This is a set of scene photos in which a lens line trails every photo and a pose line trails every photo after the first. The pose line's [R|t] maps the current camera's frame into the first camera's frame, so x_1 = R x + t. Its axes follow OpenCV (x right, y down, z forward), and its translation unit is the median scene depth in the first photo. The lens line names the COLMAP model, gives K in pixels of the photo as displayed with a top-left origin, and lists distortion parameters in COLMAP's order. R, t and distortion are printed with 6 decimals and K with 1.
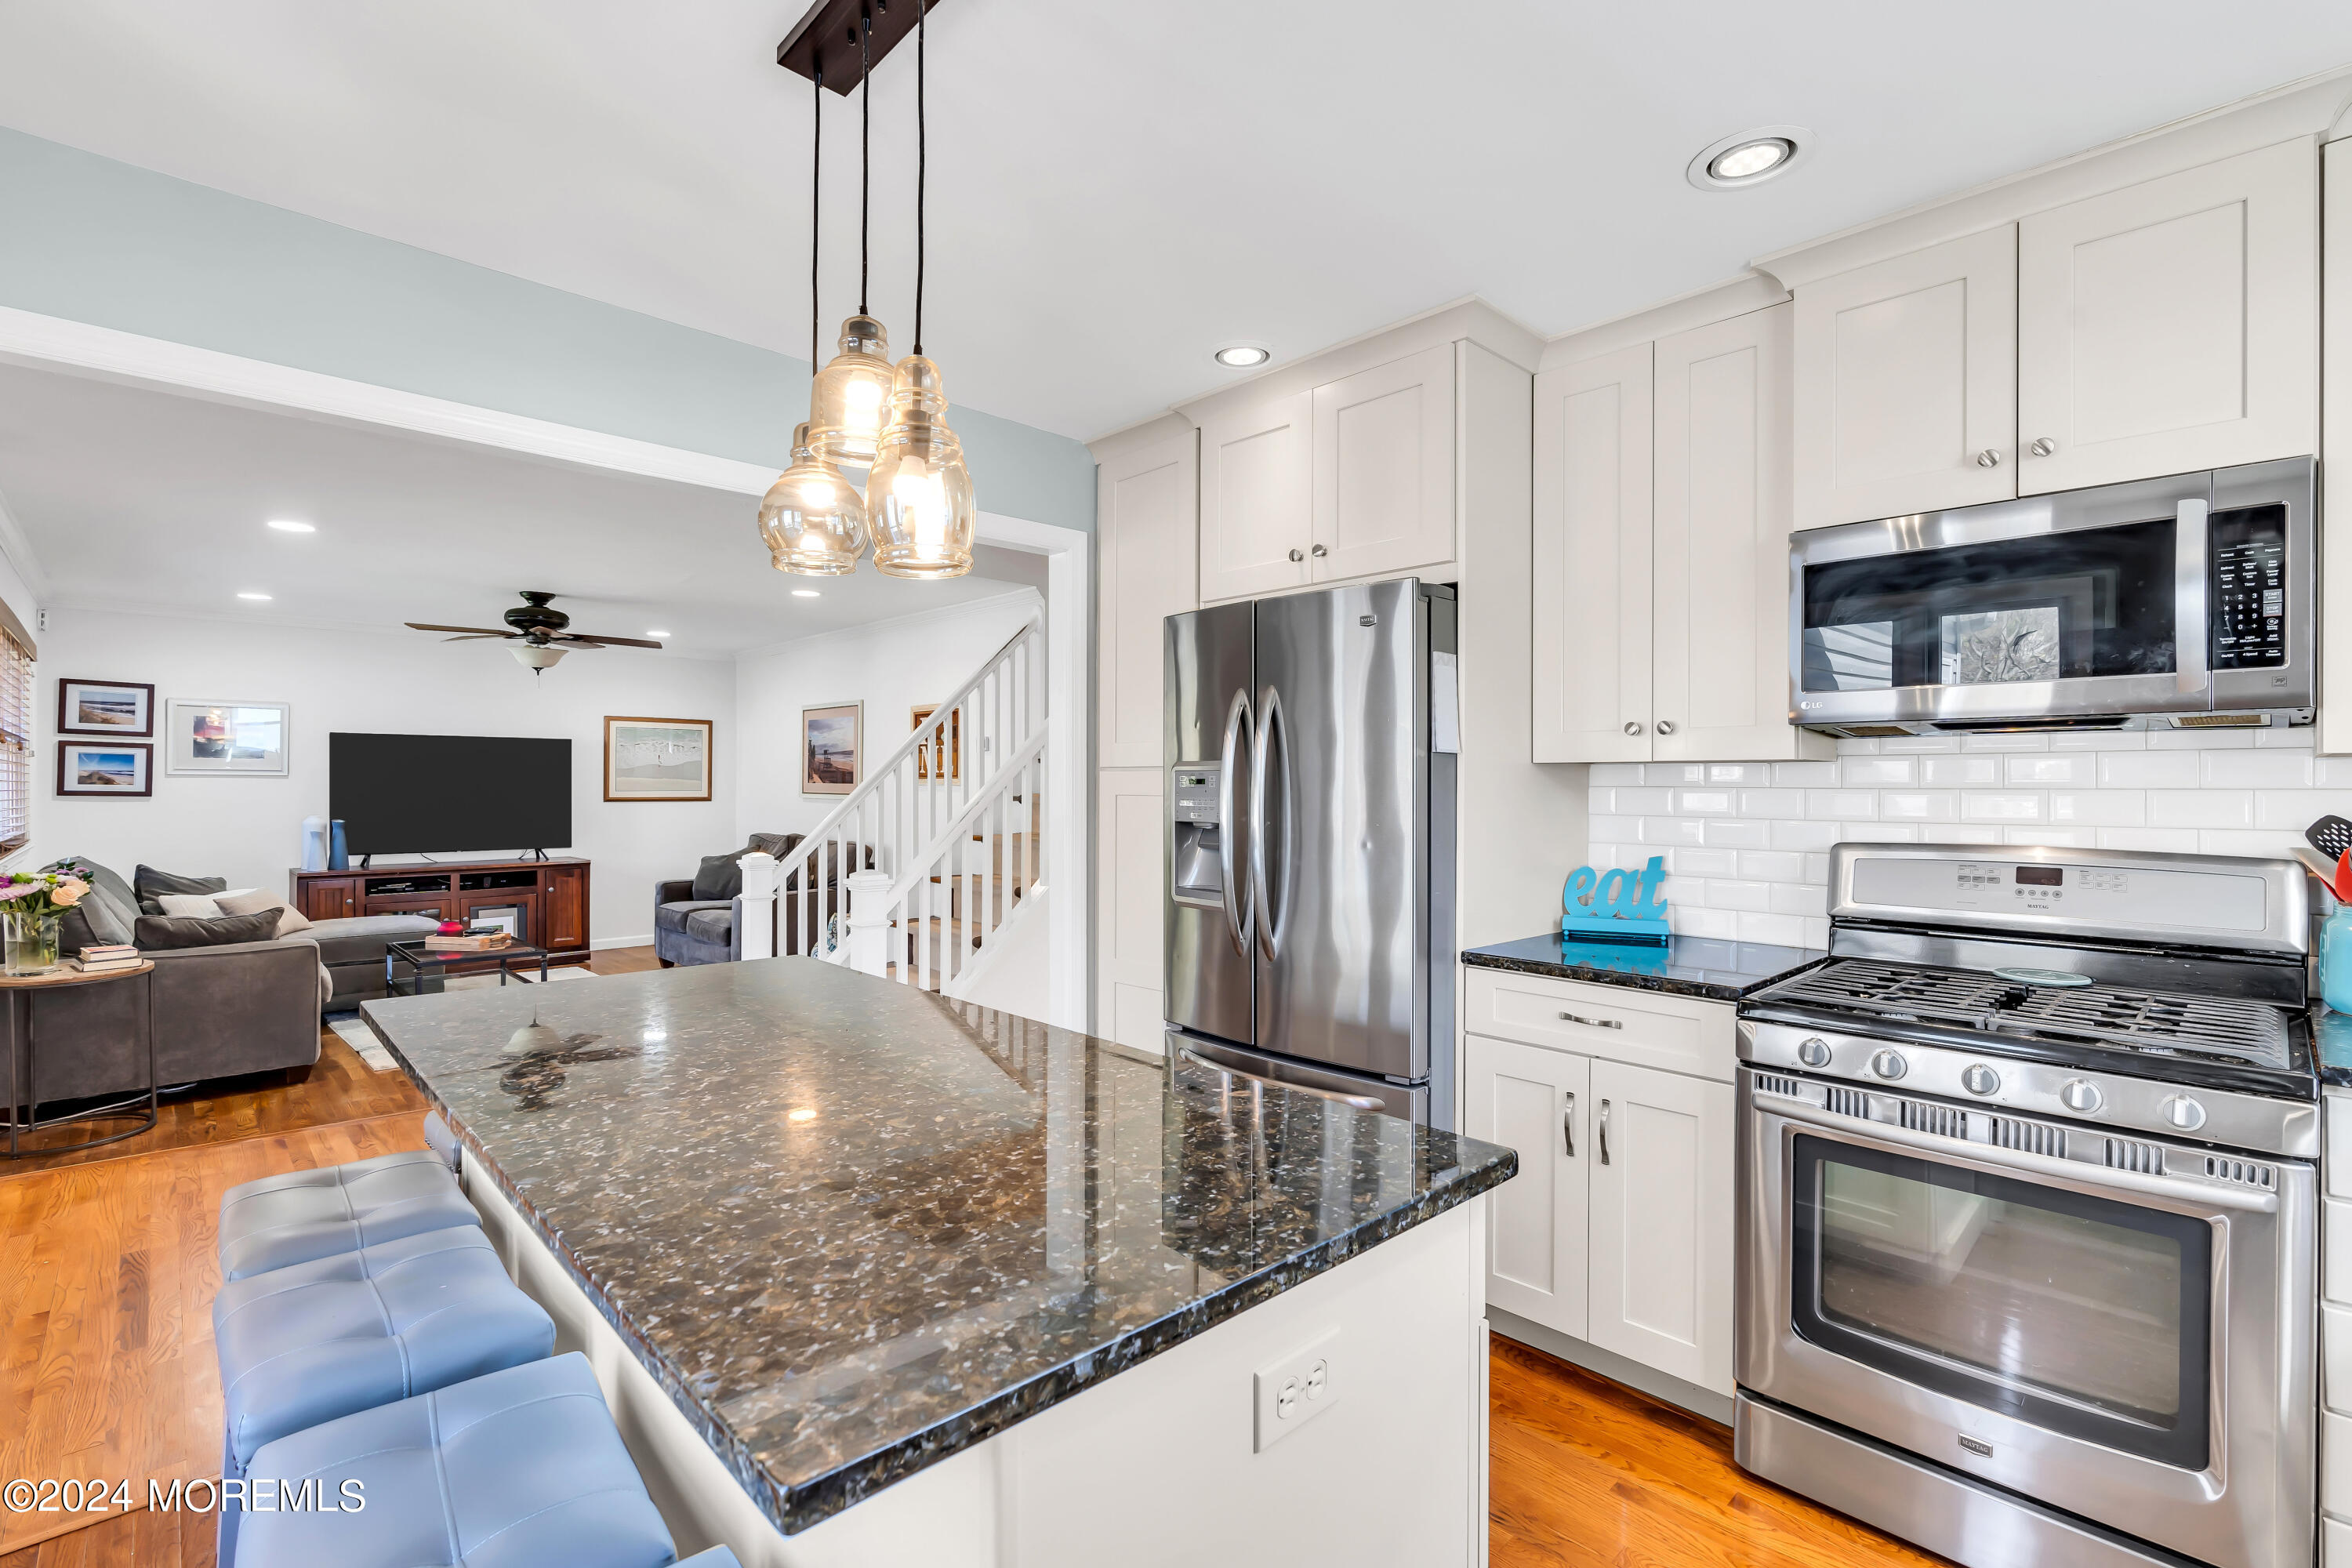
lens RADIAL K [[1078.4, 0, 1202.9], [0, 1078.4, 777.3], [0, 0, 1]] dist [-0.002668, 0.000177]
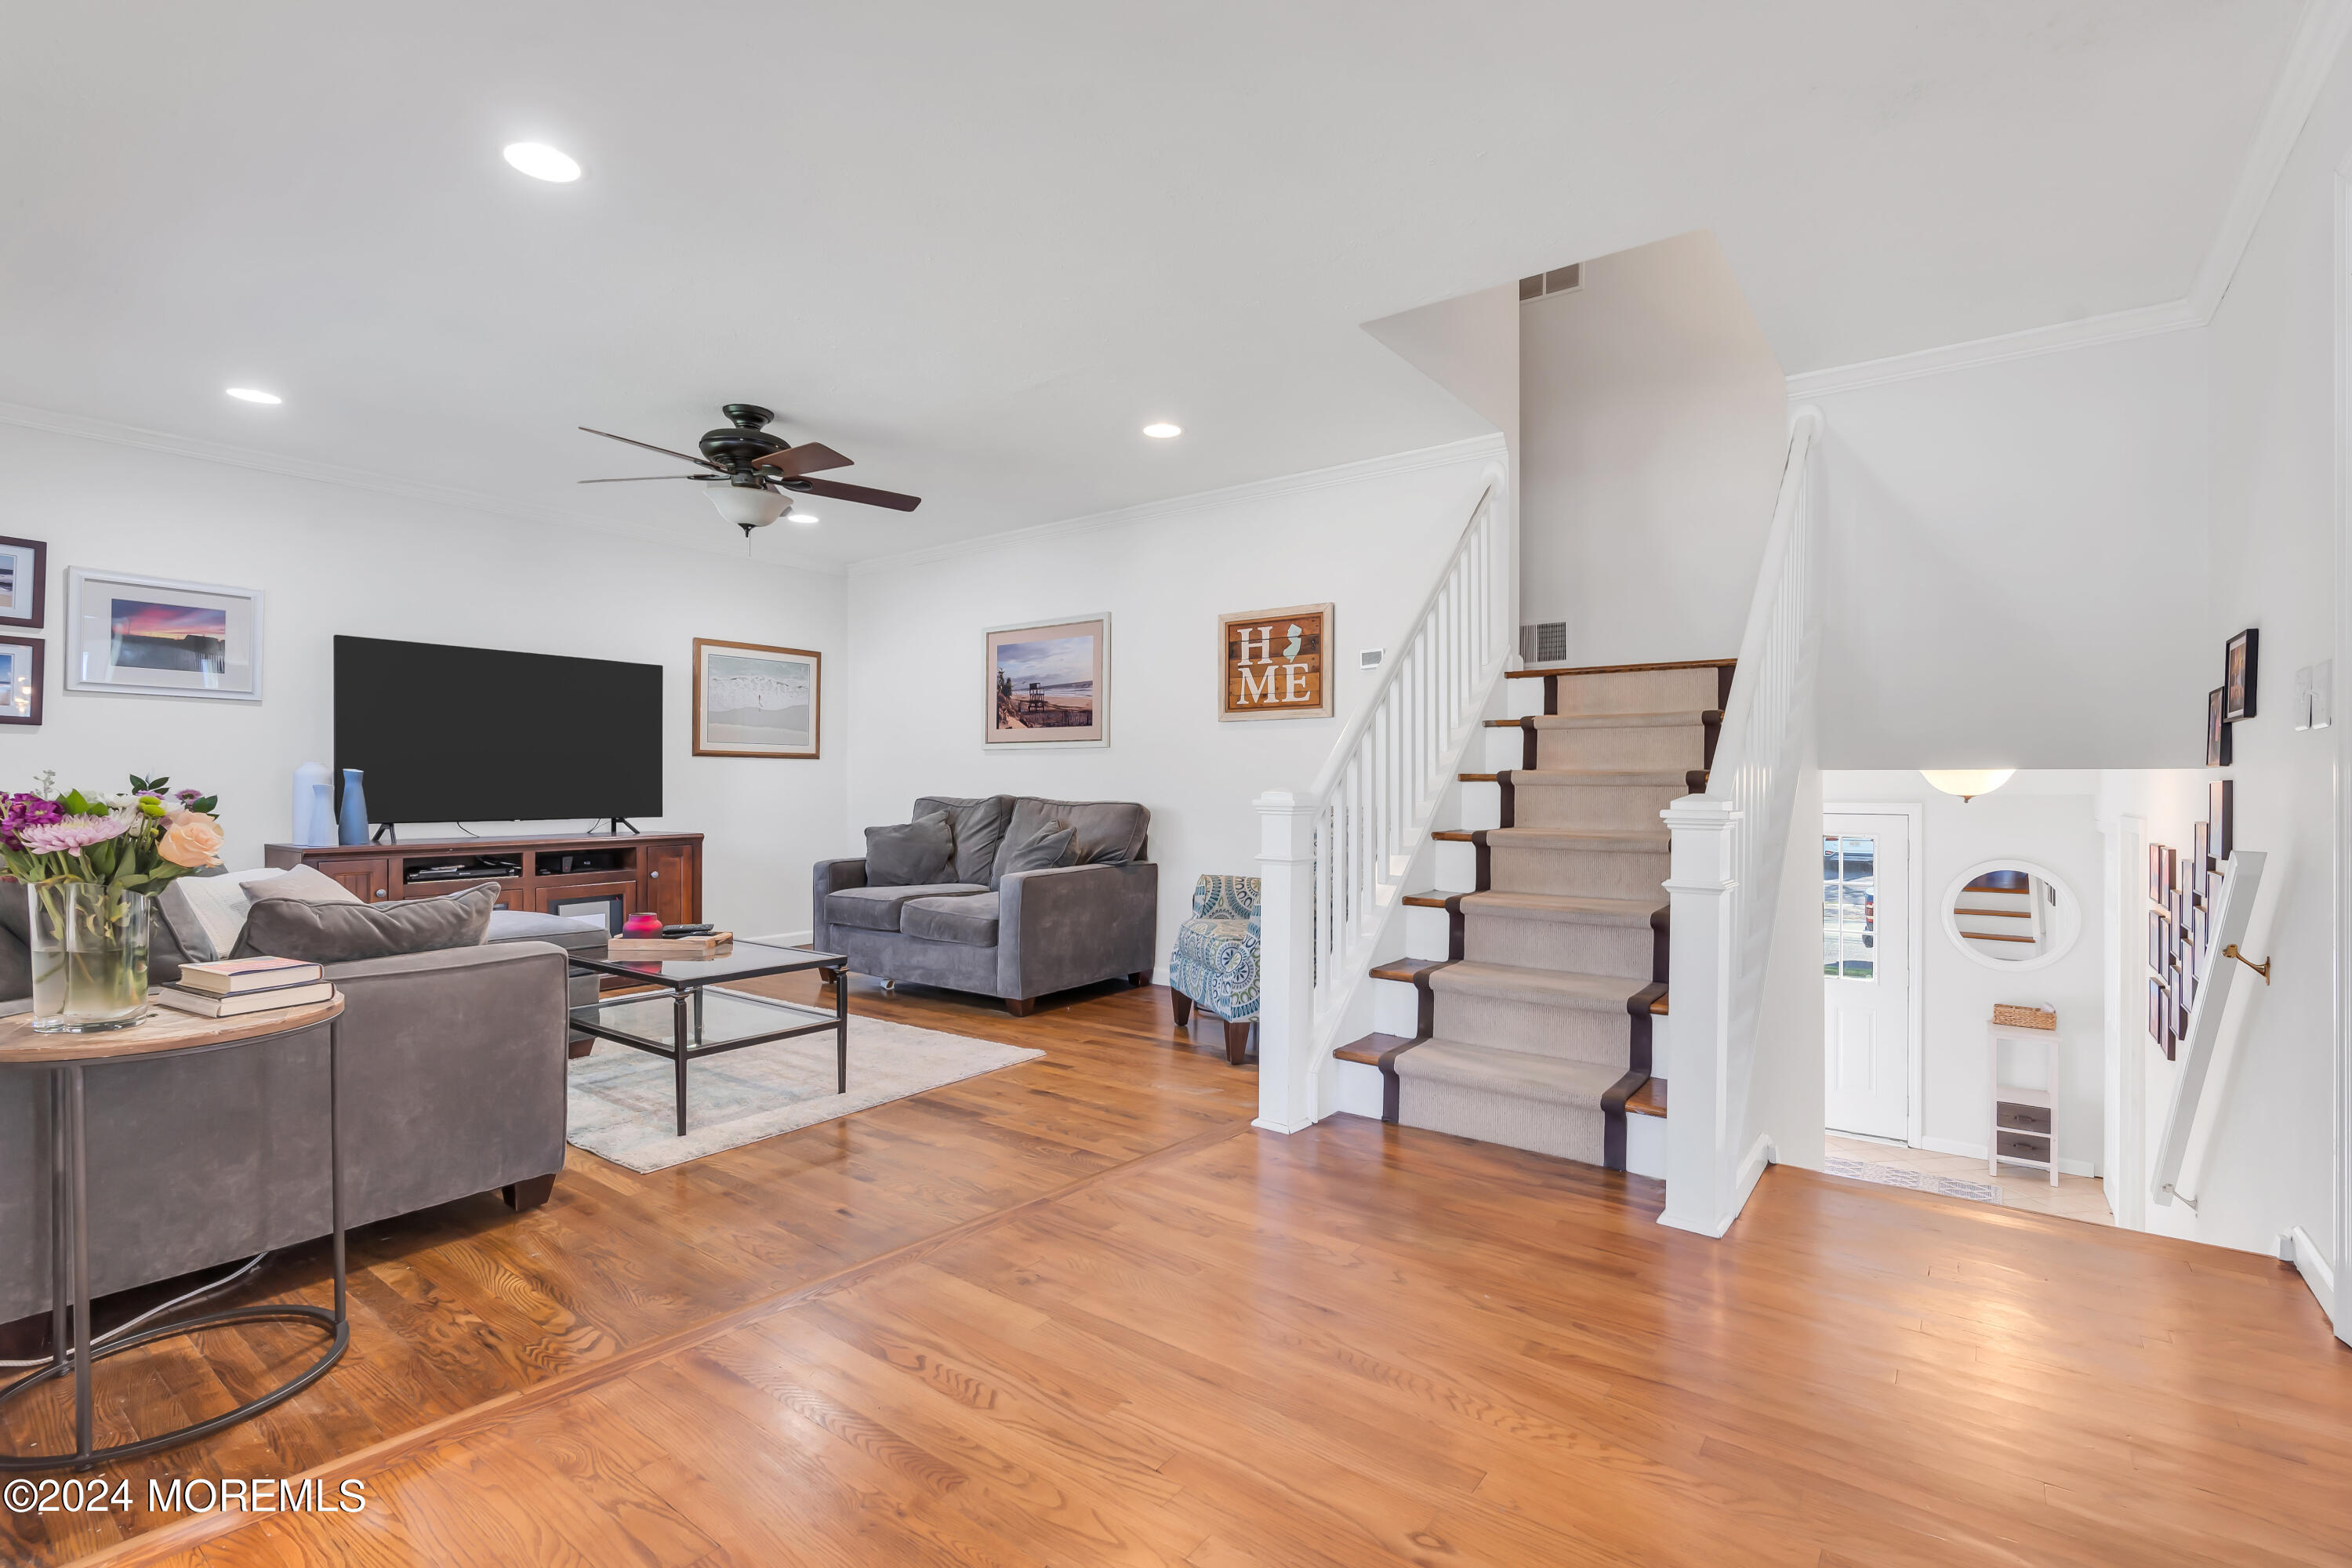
lens RADIAL K [[1082.8, 0, 1190.0], [0, 1082.8, 785.0], [0, 0, 1]] dist [0.003659, 0.000748]
pose [[0.990199, -0.000742, 0.139661, -0.415335], [-0.000129, 0.999981, 0.006228, 0.048056], [-0.139663, -0.006185, 0.990180, 0.293358]]
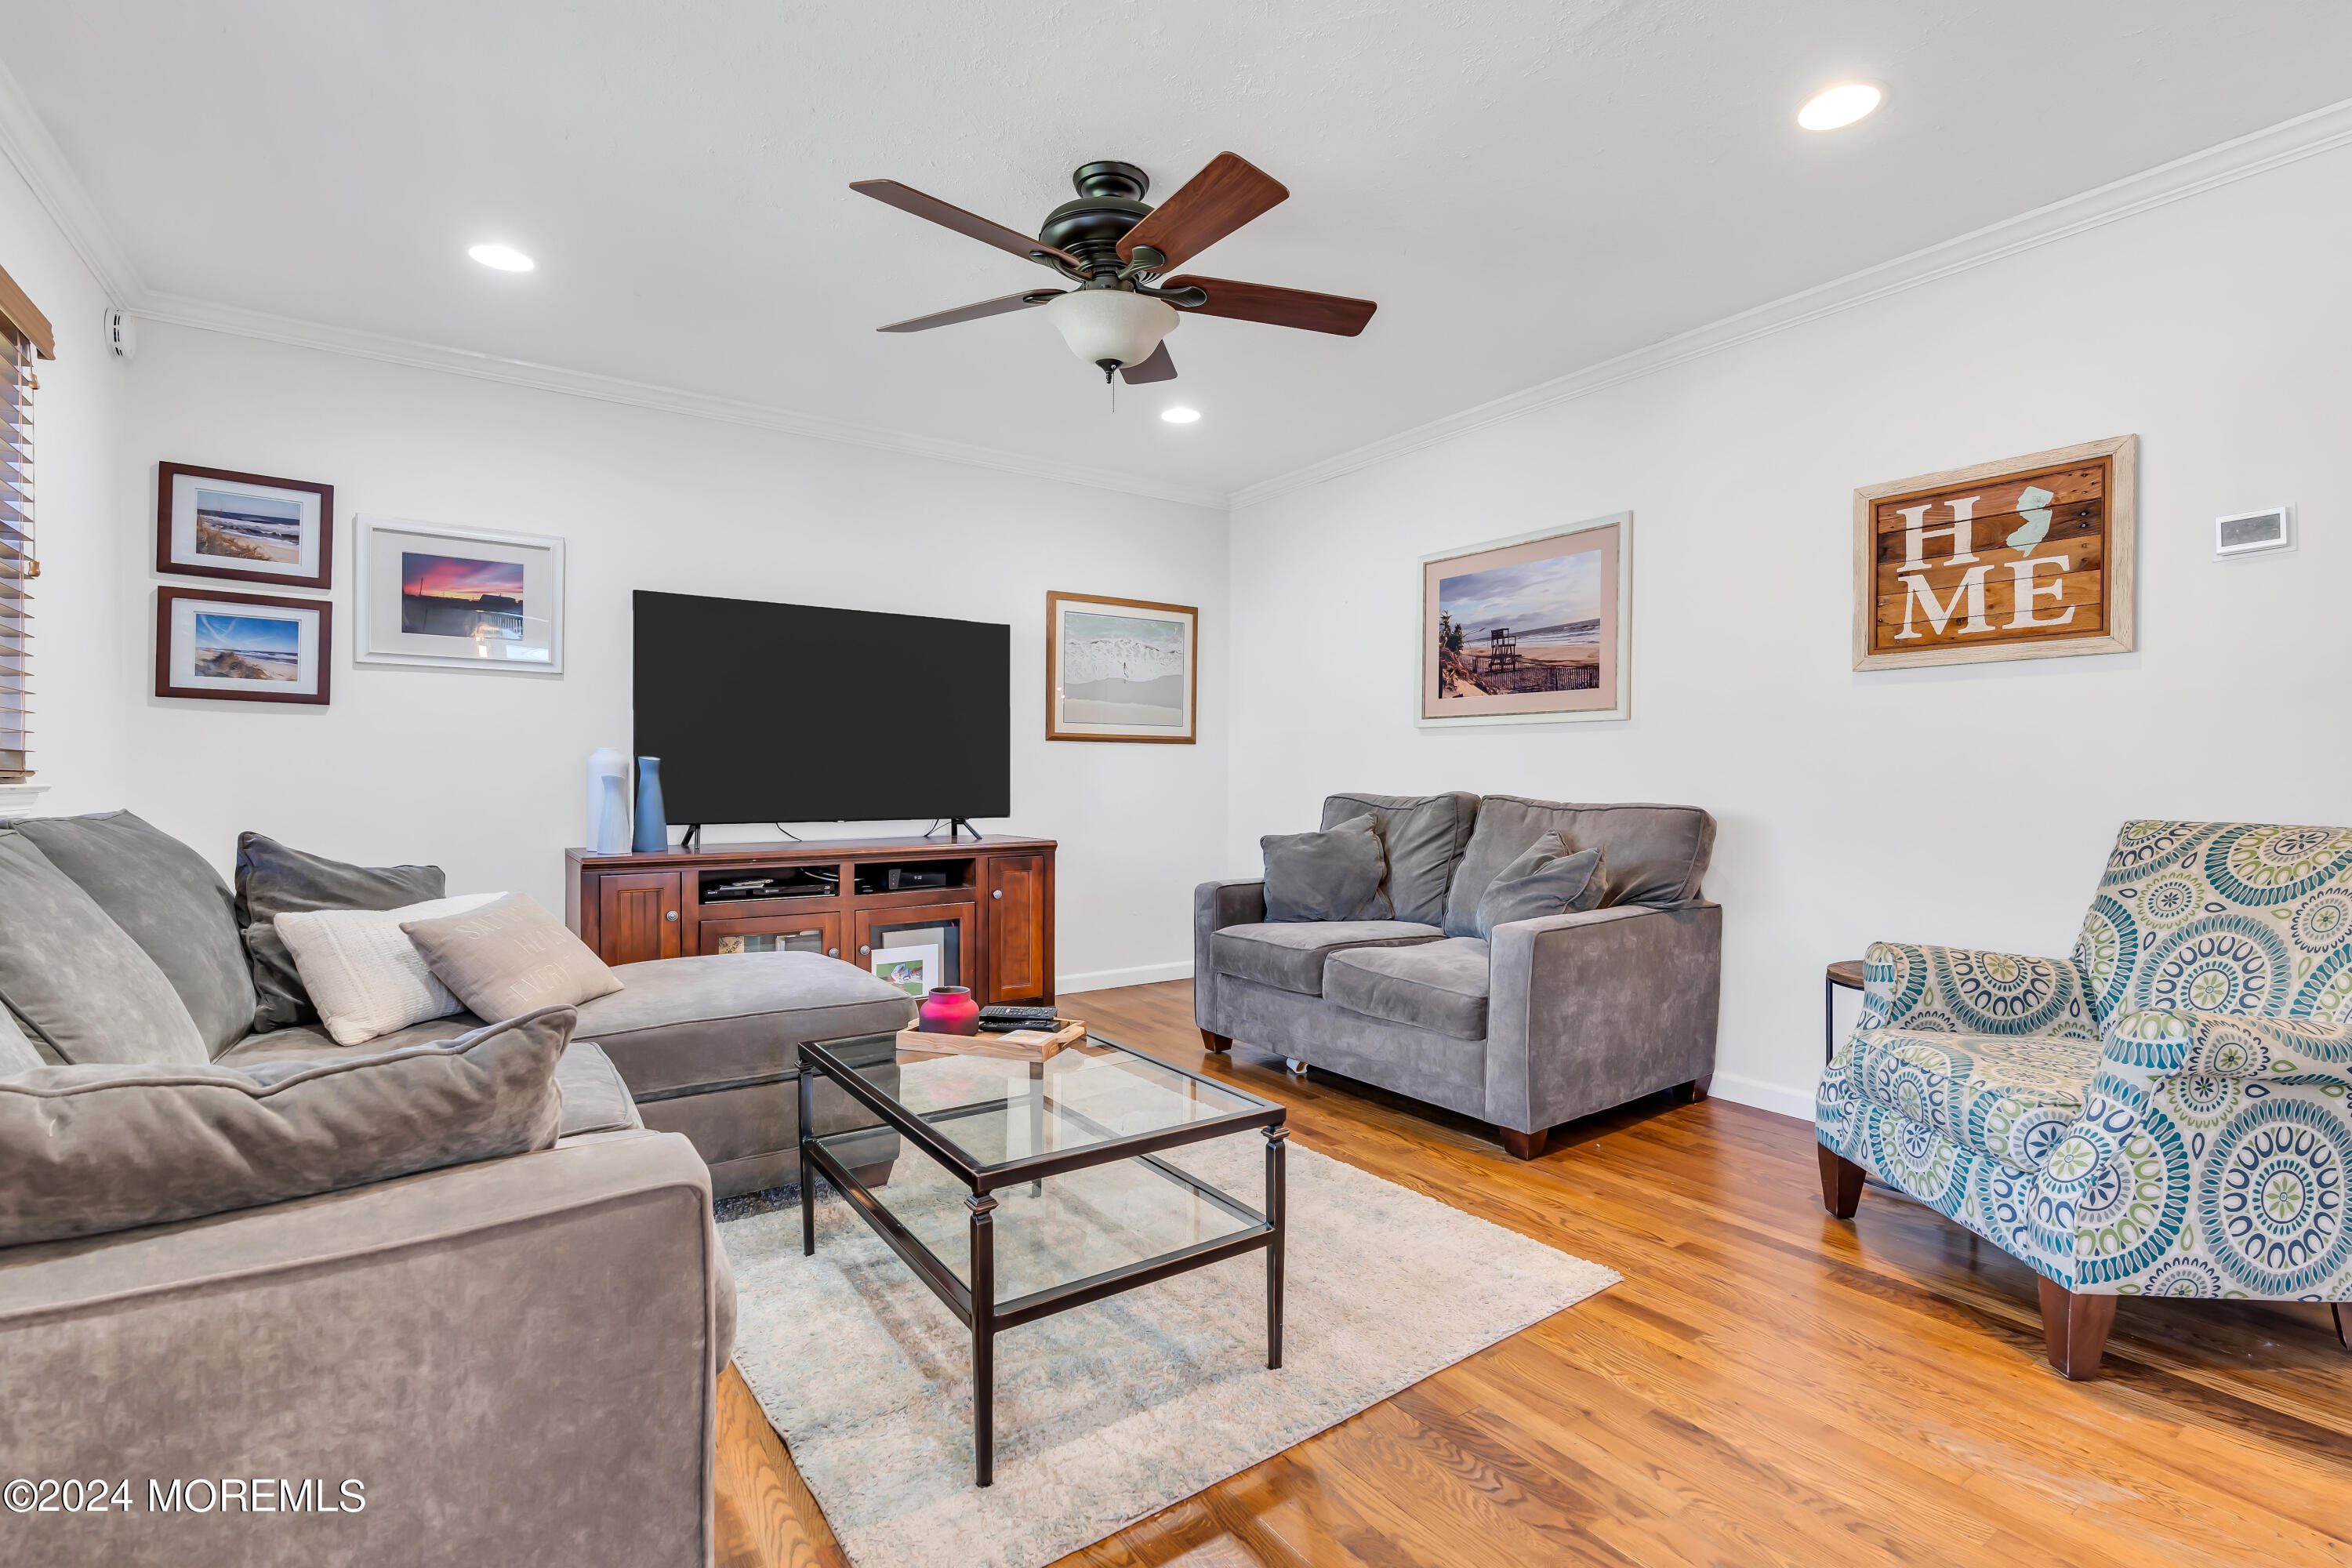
lens RADIAL K [[1092.8, 0, 1192.1], [0, 1092.8, 779.2], [0, 0, 1]] dist [-0.003087, 0.000089]
pose [[0.984927, 0.001205, -0.172968, -0.481560], [0.000236, 0.999965, 0.008308, 0.049190], [0.172972, -0.008223, 0.984892, 0.558310]]
